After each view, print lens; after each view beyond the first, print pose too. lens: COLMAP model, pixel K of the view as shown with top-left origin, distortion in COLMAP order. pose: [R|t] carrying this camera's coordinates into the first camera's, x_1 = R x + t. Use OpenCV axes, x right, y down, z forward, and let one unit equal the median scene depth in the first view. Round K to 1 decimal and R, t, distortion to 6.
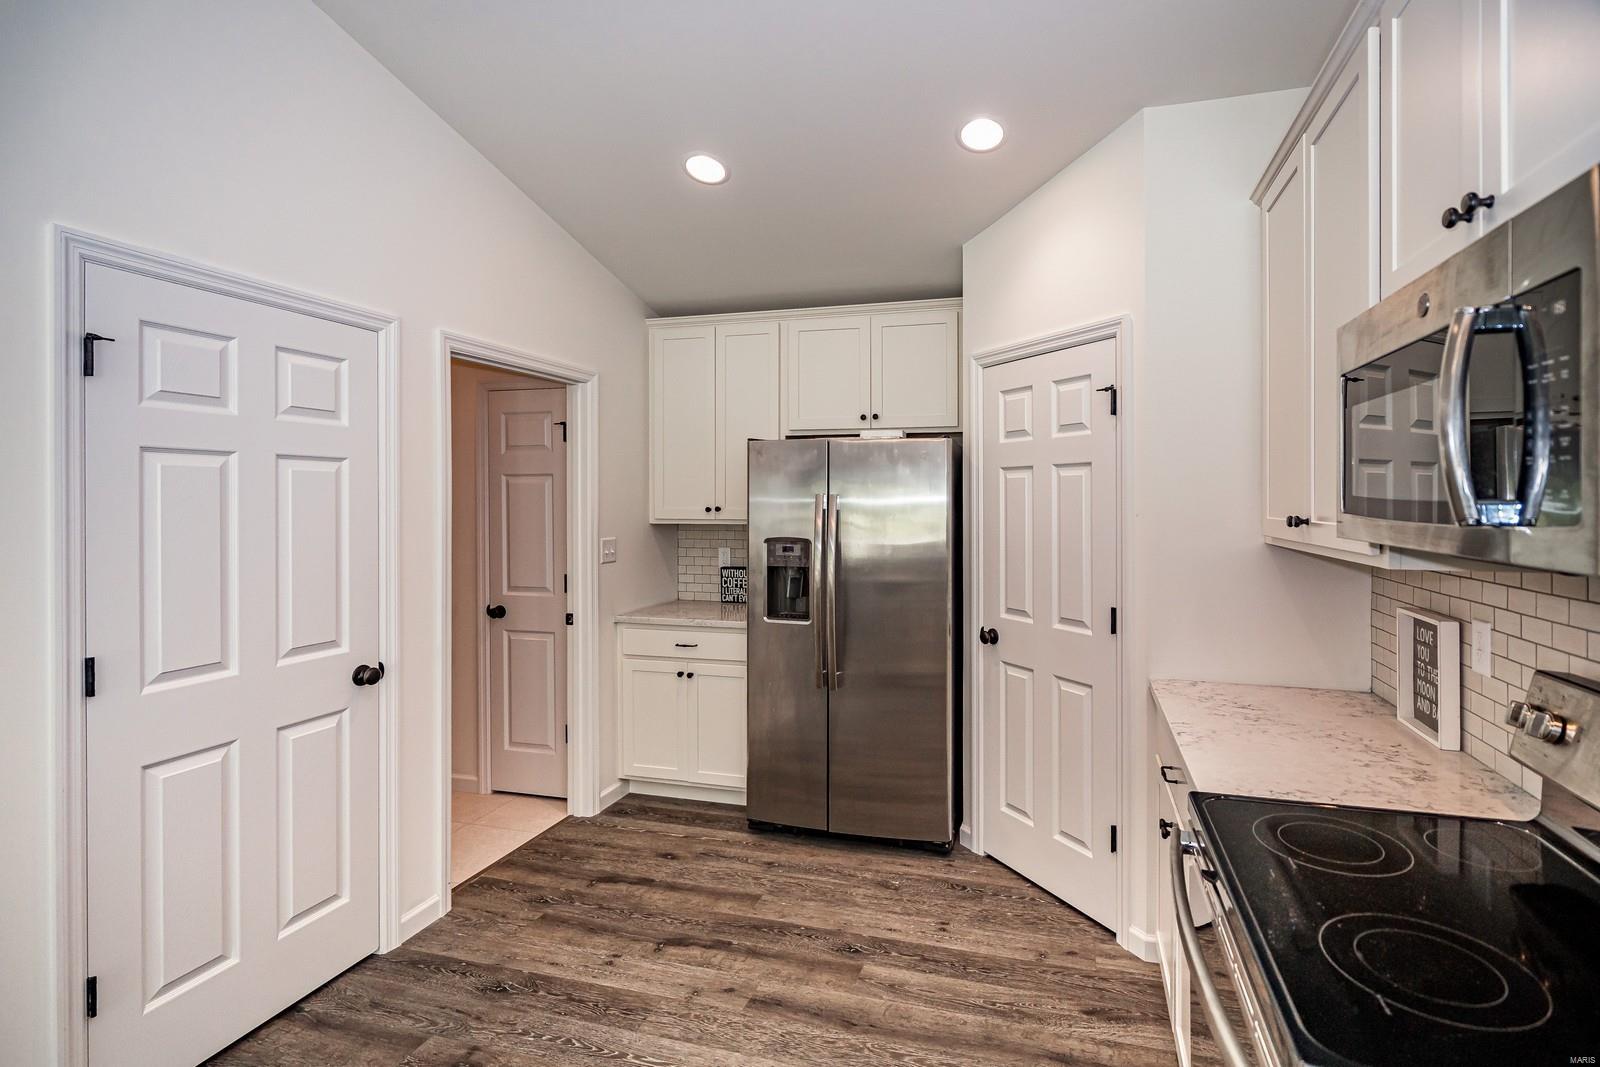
lens RADIAL K [[752.3, 0, 873.3], [0, 752.3, 503.1], [0, 0, 1]] dist [-0.000559, 0.000183]
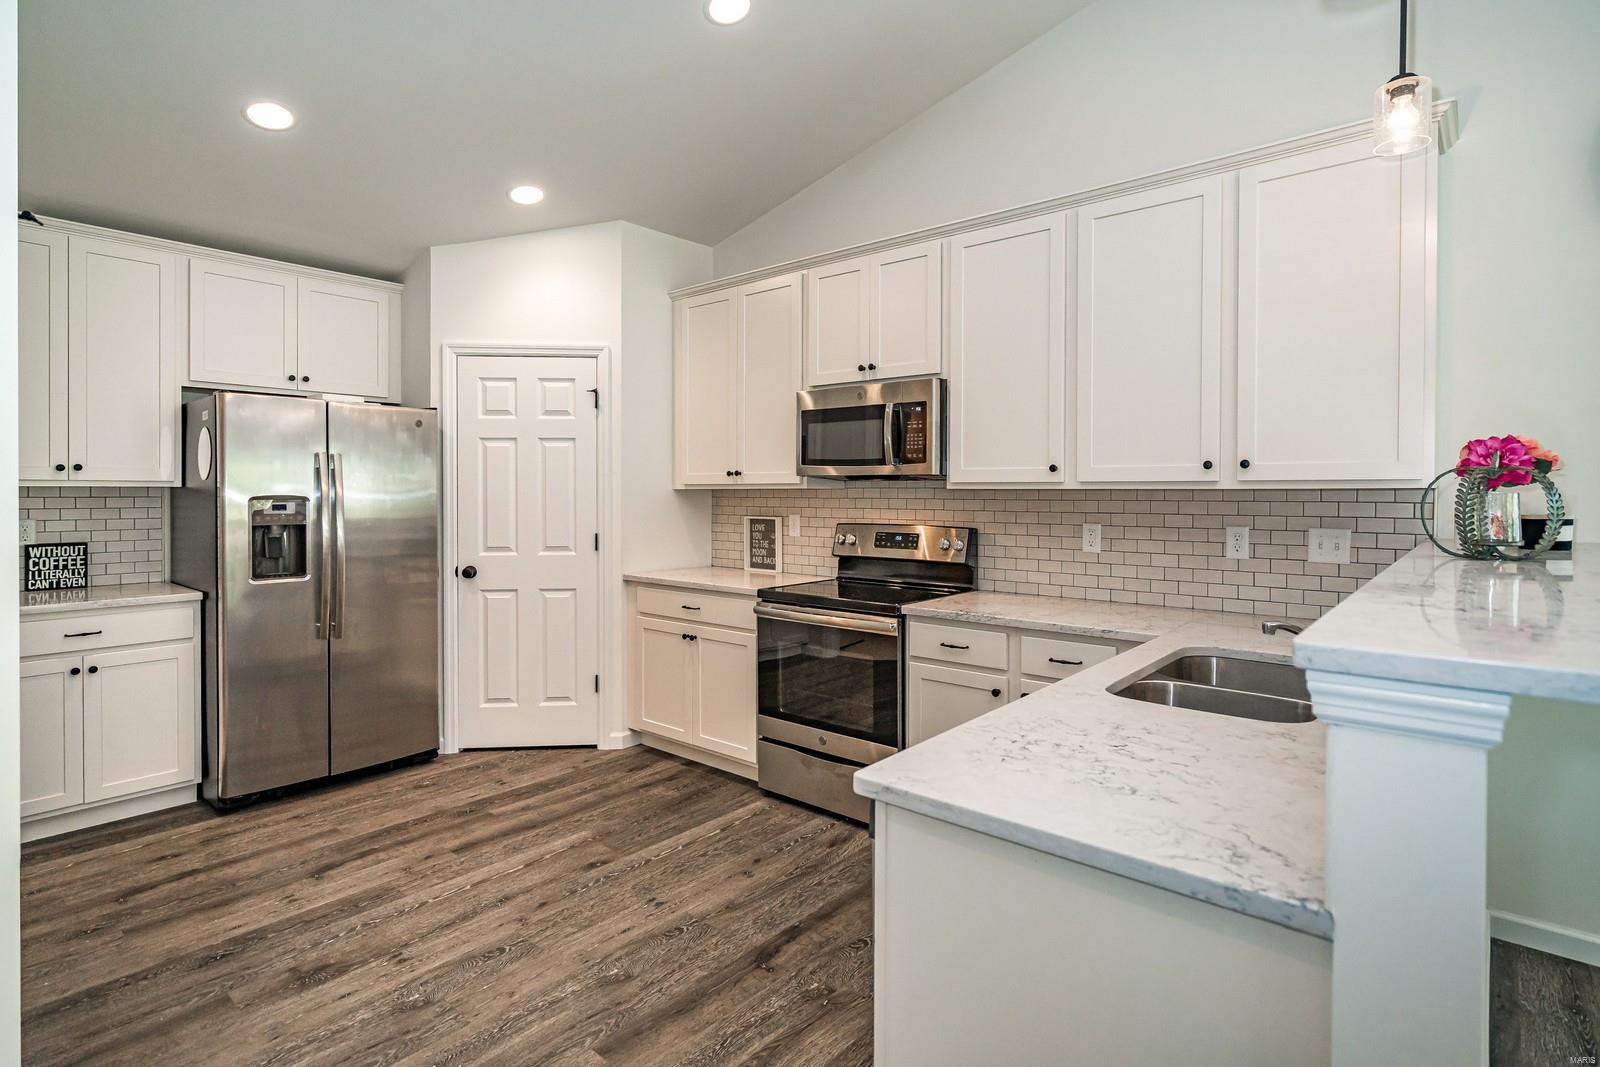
lens RADIAL K [[802.7, 0, 796.8], [0, 802.7, 498.8], [0, 0, 1]] dist [-0.000813, 0.000291]
pose [[0.436828, -0.008025, 0.899509, -0.890259], [0.002265, 0.999967, 0.007821, 0.050677], [-0.899542, -0.001379, 0.436831, -0.079595]]
